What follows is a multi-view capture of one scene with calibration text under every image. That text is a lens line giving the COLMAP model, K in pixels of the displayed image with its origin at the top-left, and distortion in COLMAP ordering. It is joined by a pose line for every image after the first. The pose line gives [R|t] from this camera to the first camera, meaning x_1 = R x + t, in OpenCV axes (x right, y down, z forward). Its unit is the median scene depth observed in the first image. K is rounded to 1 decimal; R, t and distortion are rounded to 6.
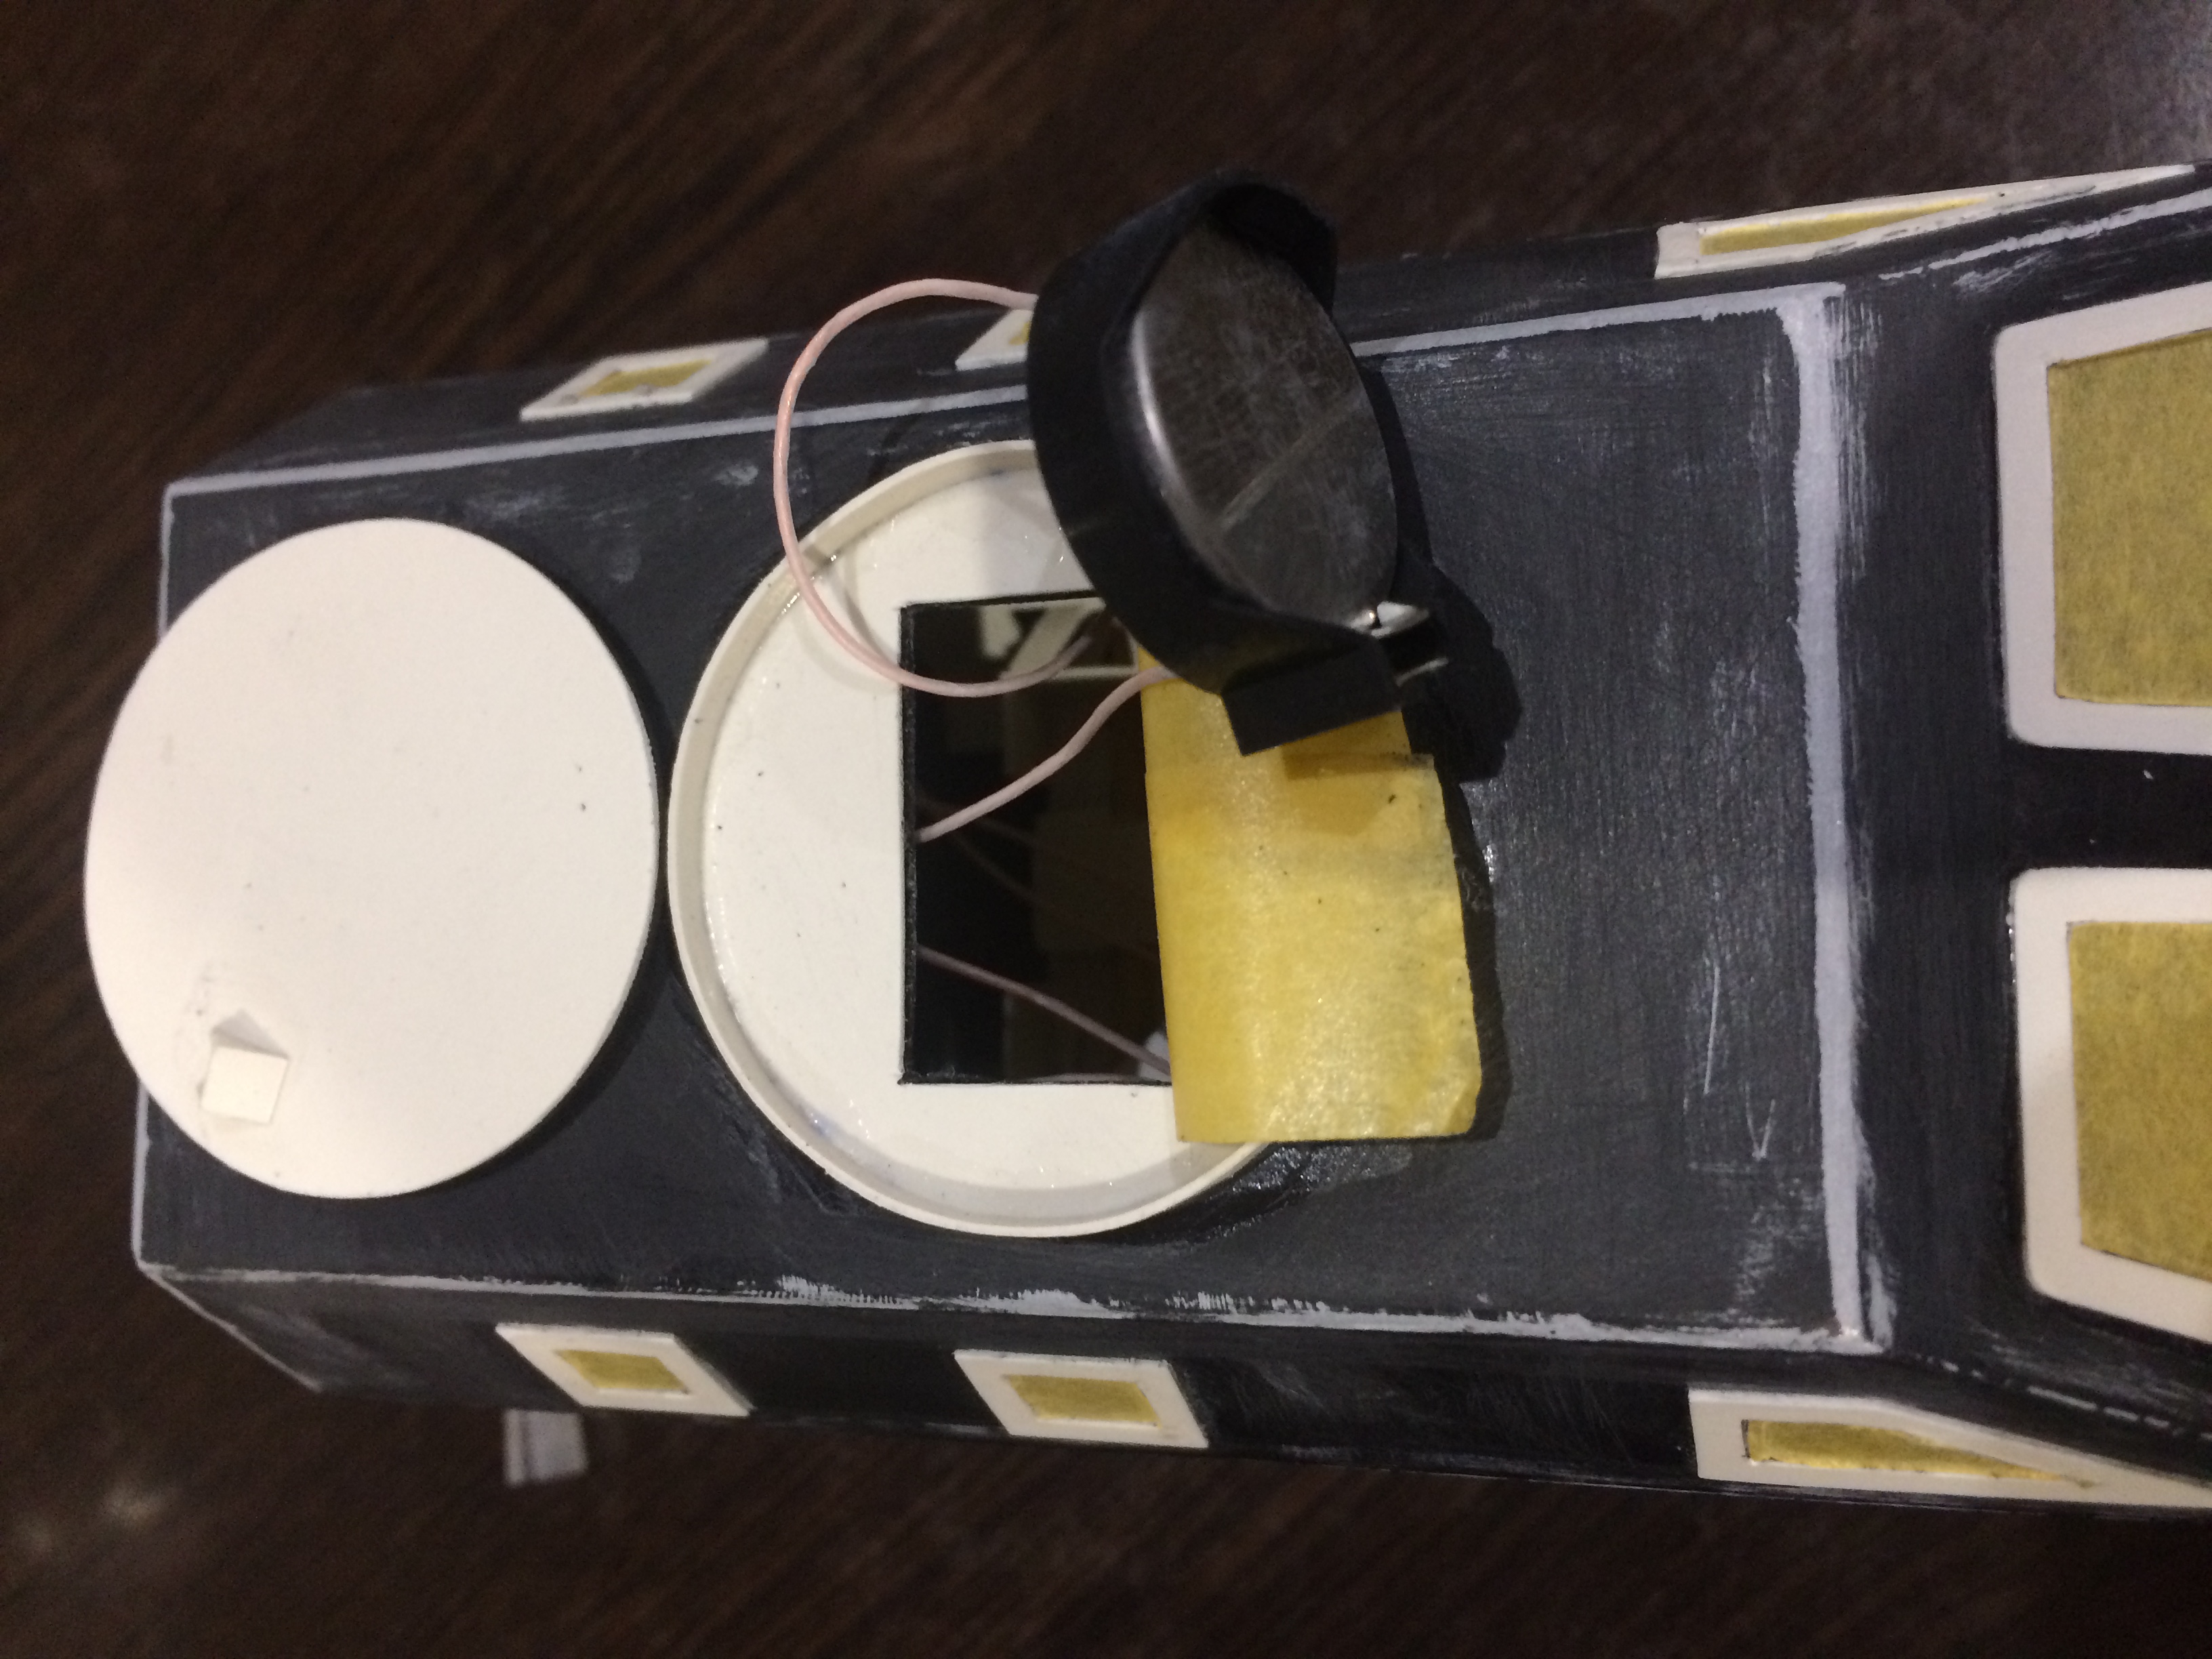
lens RADIAL K [[1934.4, 0, 1085.9], [0, 1934.4, 839.0], [0, 0, 1]] dist [0.083558, -0.141964]
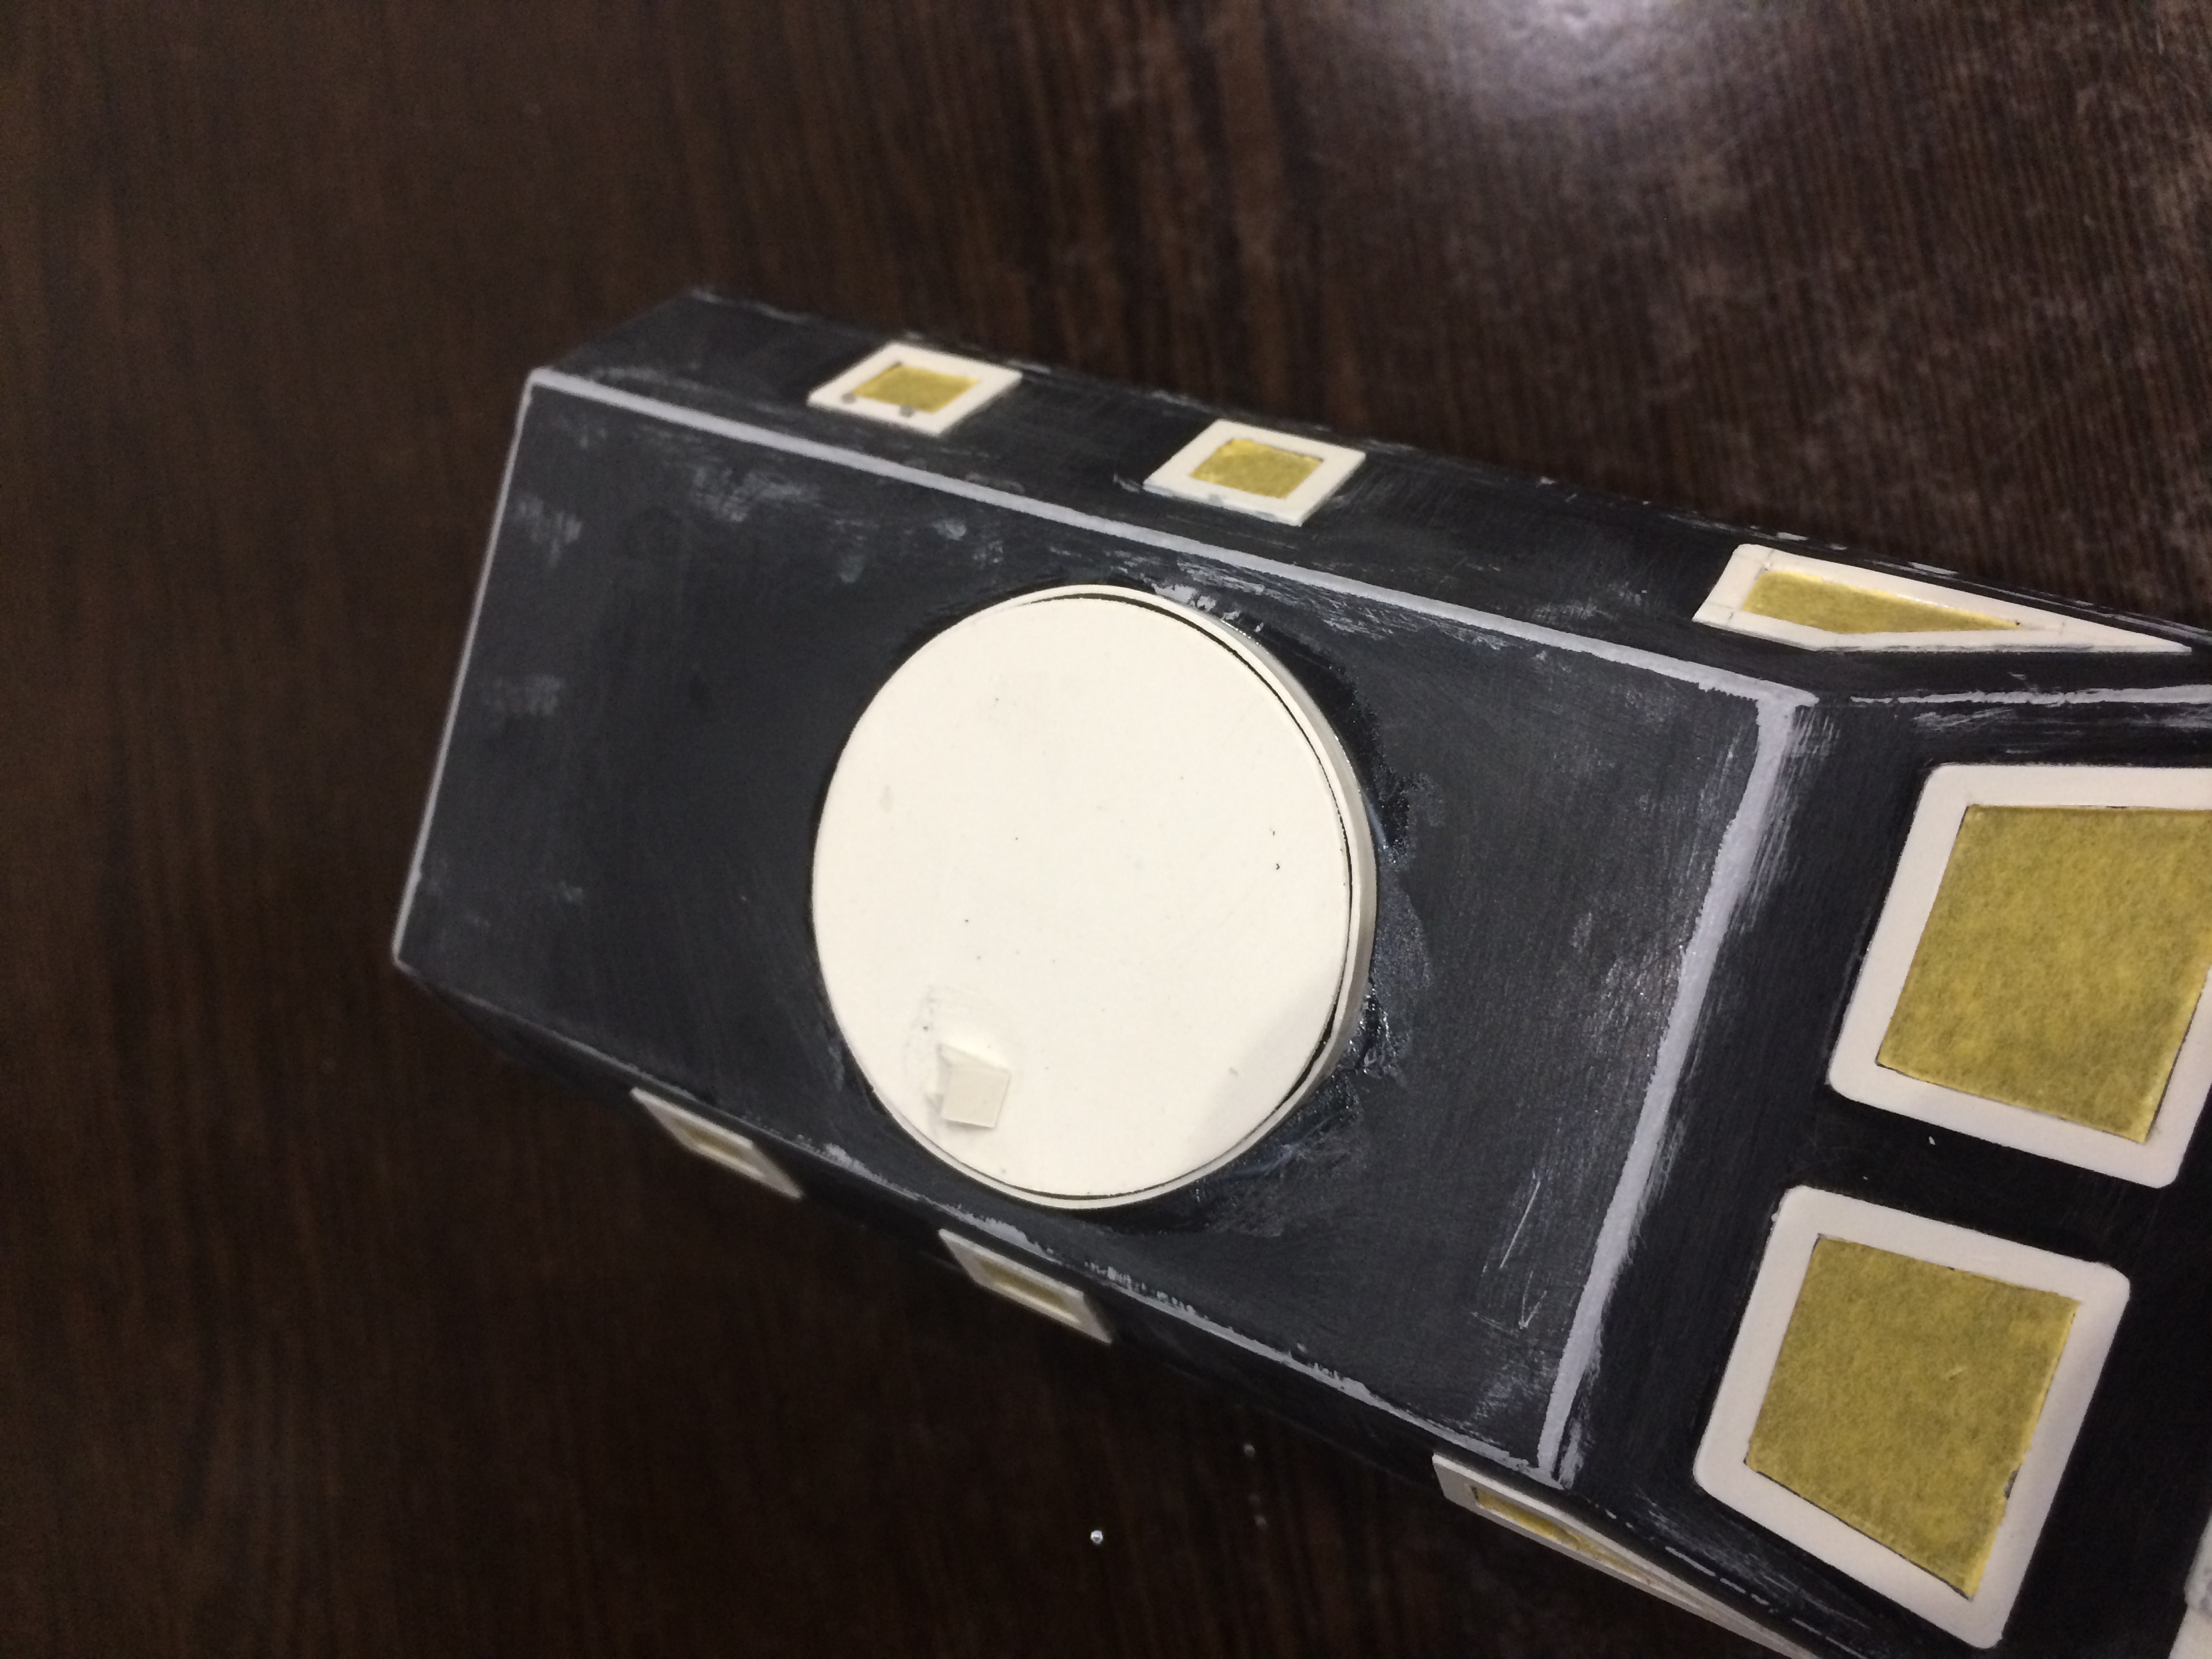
lens RADIAL K [[1934.4, 0, 1100.8], [0, 1934.4, 818.9], [0, 0, 1]] dist [0.083558, -0.141964]
pose [[0.953764, 0.281655, -0.104900, 0.111775], [-0.256390, 0.944576, 0.205038, -0.347090], [0.156836, -0.168662, 0.973116, -0.259276]]
